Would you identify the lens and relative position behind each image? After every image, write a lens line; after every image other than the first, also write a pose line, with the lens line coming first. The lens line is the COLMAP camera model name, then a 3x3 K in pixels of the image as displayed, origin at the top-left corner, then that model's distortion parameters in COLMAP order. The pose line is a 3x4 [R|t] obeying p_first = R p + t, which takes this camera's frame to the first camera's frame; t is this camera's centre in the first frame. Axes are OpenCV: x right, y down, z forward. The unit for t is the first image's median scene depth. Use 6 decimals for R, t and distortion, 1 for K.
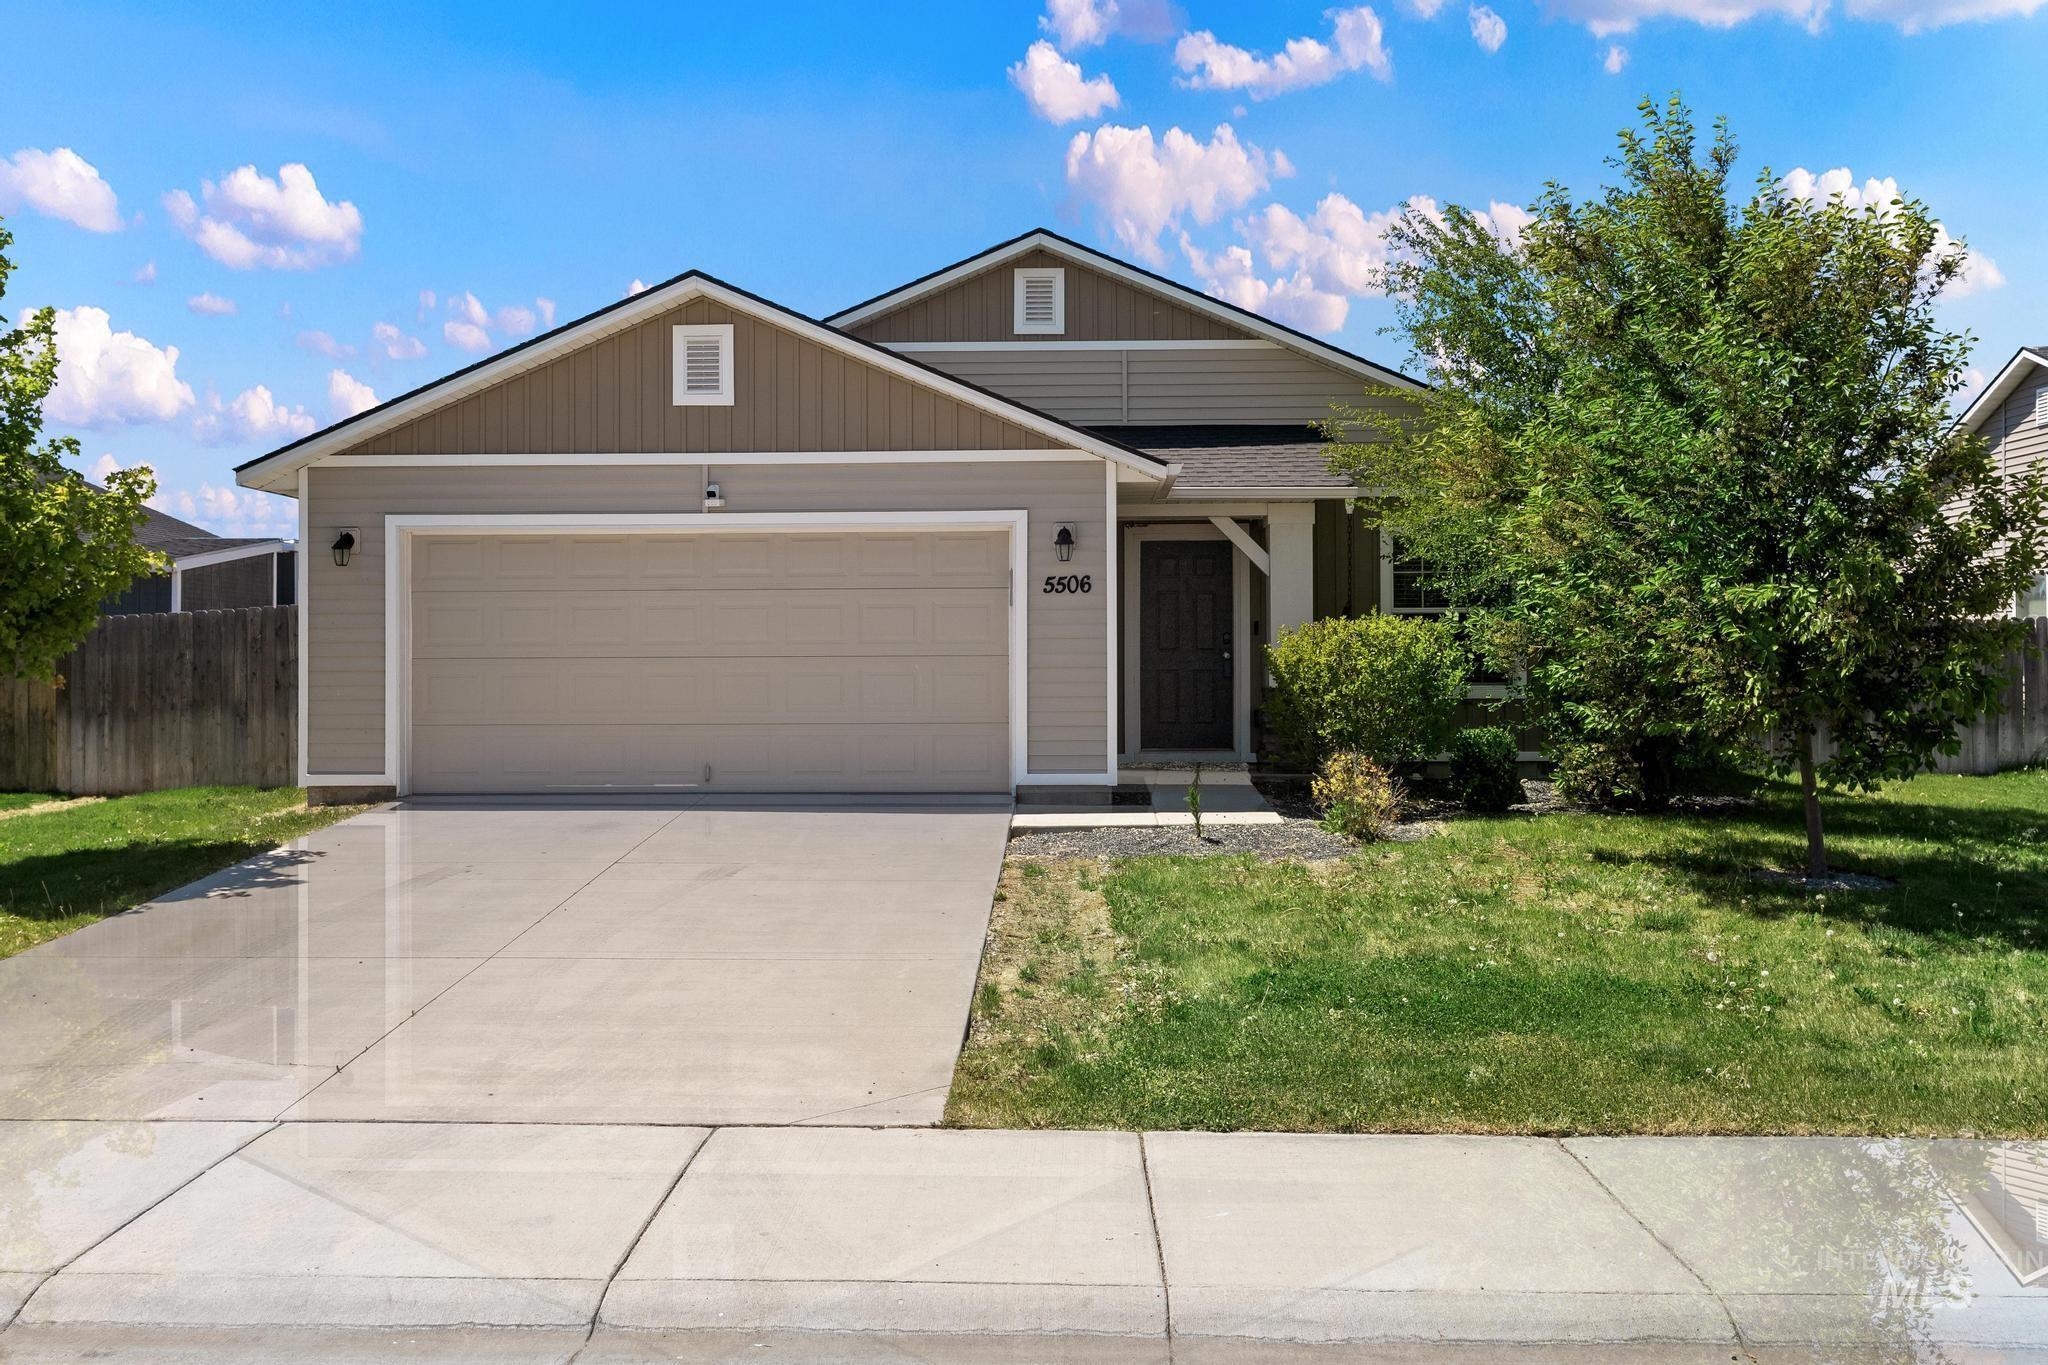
lens RADIAL K [[921.9, 0, 1026.3], [0, 921.9, 670.1], [0, 0, 1]] dist [-0.013613, 0.006697]
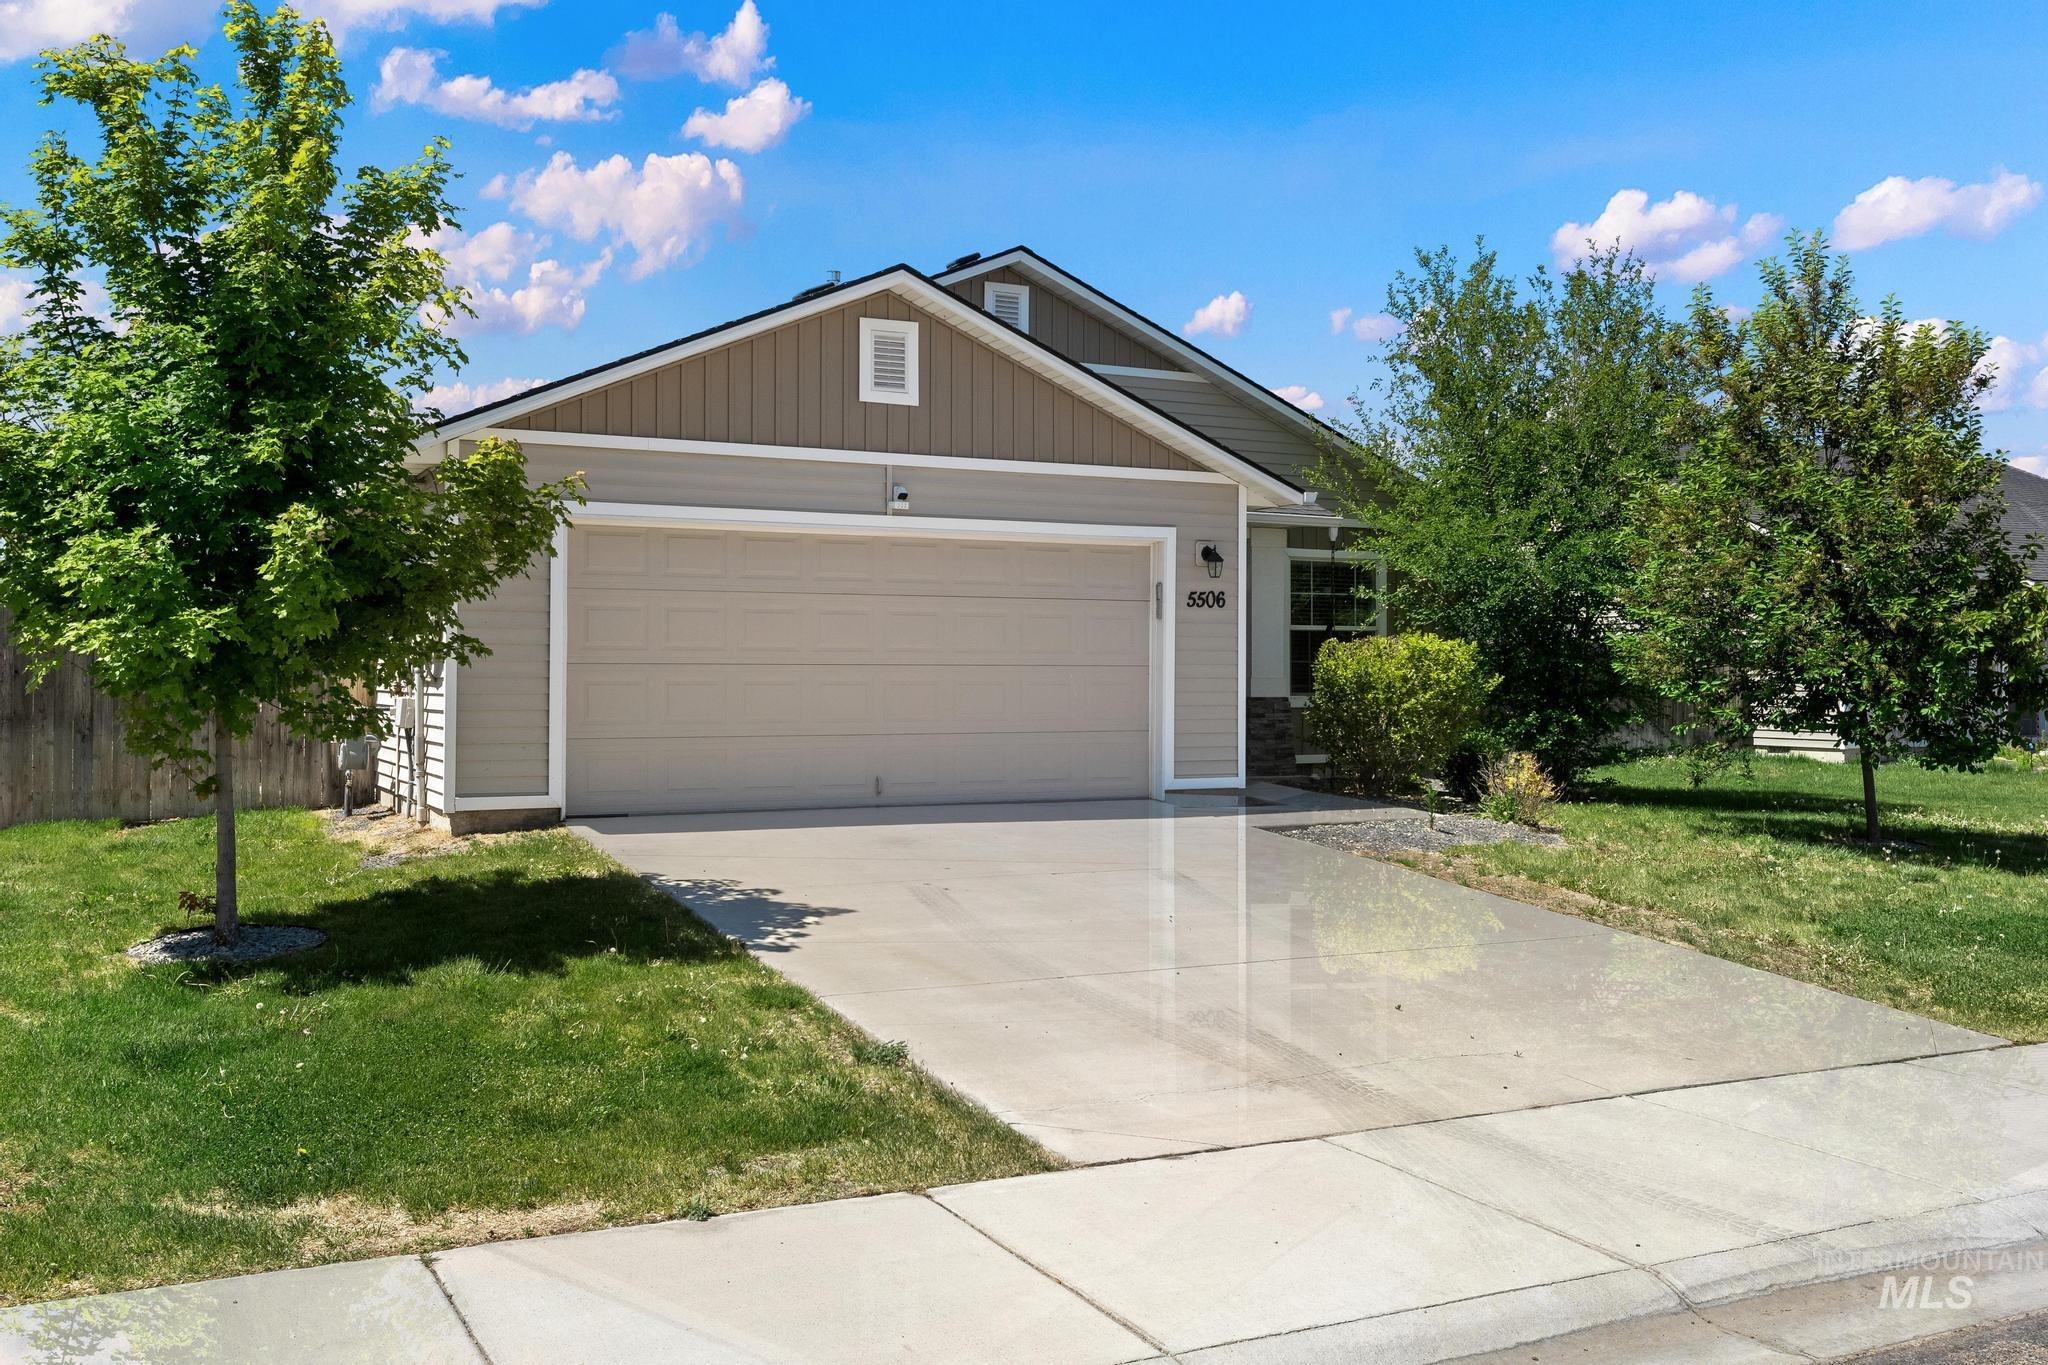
lens RADIAL K [[921.9, 0, 1026.3], [0, 921.9, 670.1], [0, 0, 1]] dist [-0.013613, 0.006697]
pose [[0.970005, 0.008110, 0.242949, -0.416263], [-0.005246, 0.999909, -0.012432, 0.002160], [-0.243028, 0.010785, 0.969959, 0.031799]]
